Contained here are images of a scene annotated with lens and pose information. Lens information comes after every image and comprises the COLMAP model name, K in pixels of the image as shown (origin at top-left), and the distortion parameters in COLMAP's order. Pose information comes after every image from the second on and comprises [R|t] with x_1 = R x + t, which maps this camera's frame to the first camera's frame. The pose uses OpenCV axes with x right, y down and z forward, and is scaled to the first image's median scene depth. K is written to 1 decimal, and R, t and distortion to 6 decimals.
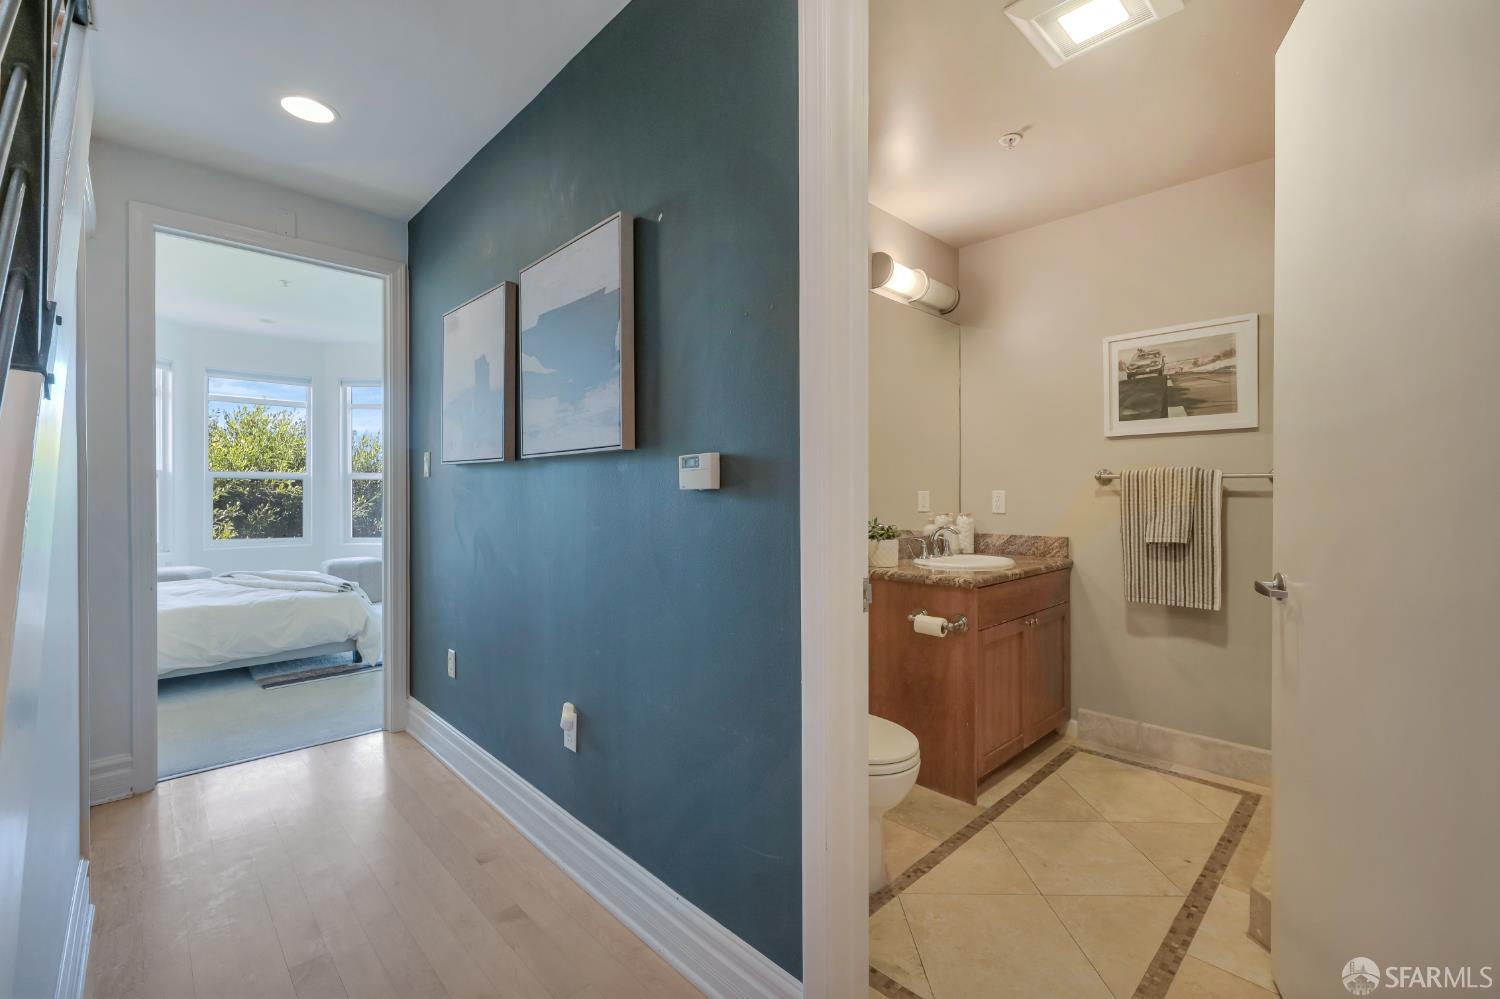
lens RADIAL K [[642.2, 0, 751.8], [0, 642.2, 494.9], [0, 0, 1]] dist [-0.001689, -0.000043]
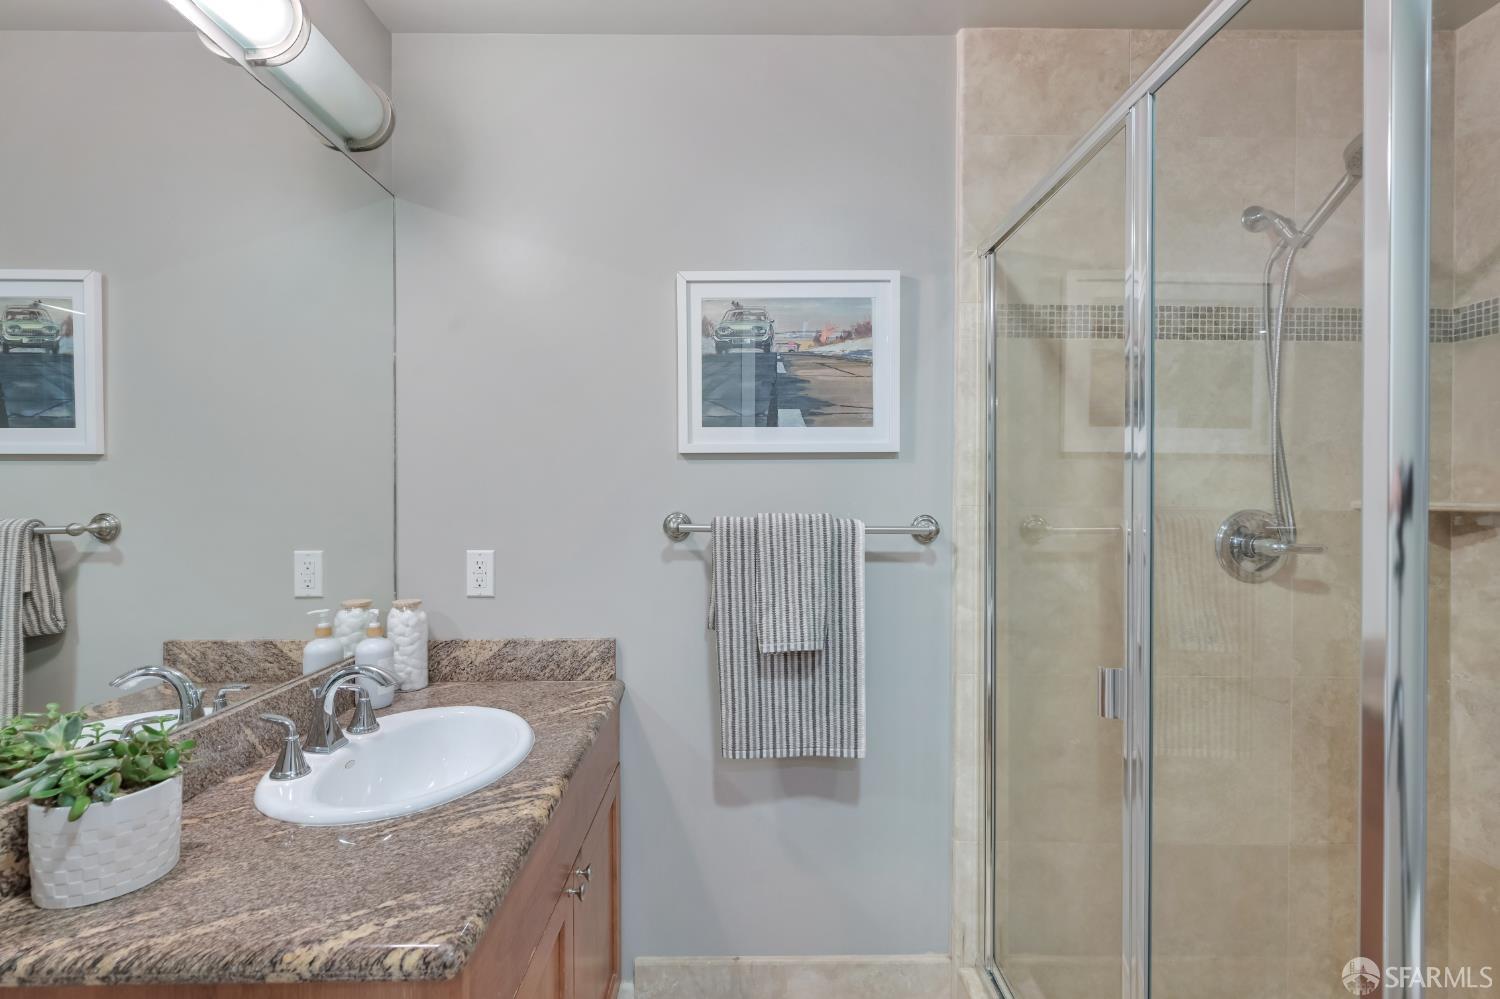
lens RADIAL K [[684.4, 0, 750.0], [0, 684.4, 499.5], [0, 0, 1]] dist [-0.000741, 0.000014]
pose [[0.697314, -0.005115, 0.716748, 0.182543], [0.000145, 0.999976, 0.006995, -0.057999], [-0.716766, -0.004774, 0.697297, 0.579121]]
